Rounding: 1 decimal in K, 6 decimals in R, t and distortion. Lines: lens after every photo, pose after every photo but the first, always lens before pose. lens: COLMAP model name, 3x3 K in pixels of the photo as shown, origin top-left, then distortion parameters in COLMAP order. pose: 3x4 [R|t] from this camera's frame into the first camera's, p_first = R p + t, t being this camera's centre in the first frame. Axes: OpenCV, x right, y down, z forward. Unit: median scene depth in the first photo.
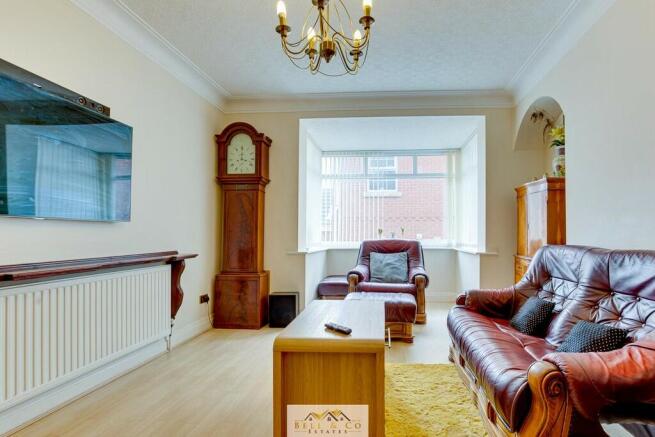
lens RADIAL K [[320.1, 0, 328.0], [0, 320.1, 235.5], [0, 0, 1]] dist [-0.000293, -0.000017]
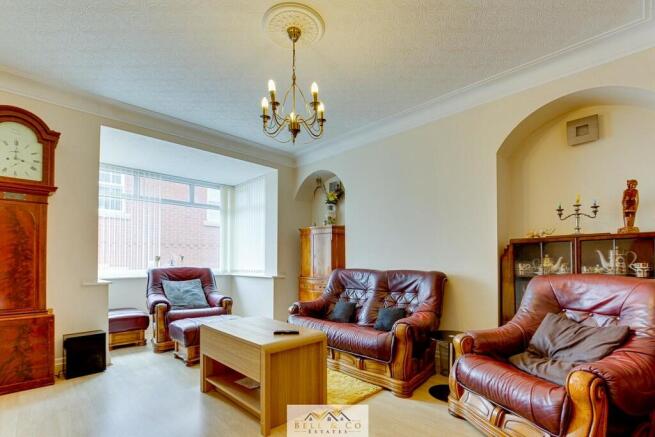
lens RADIAL K [[315.4, 0, 329.7], [0, 315.4, 264.6], [0, 0, 1]] dist [-0.001655, -0.000186]
pose [[0.674908, -0.003952, 0.737891, -0.295586], [0.000198, 0.999987, 0.005175, 0.000078], [-0.737902, -0.003347, 0.674900, -0.009470]]
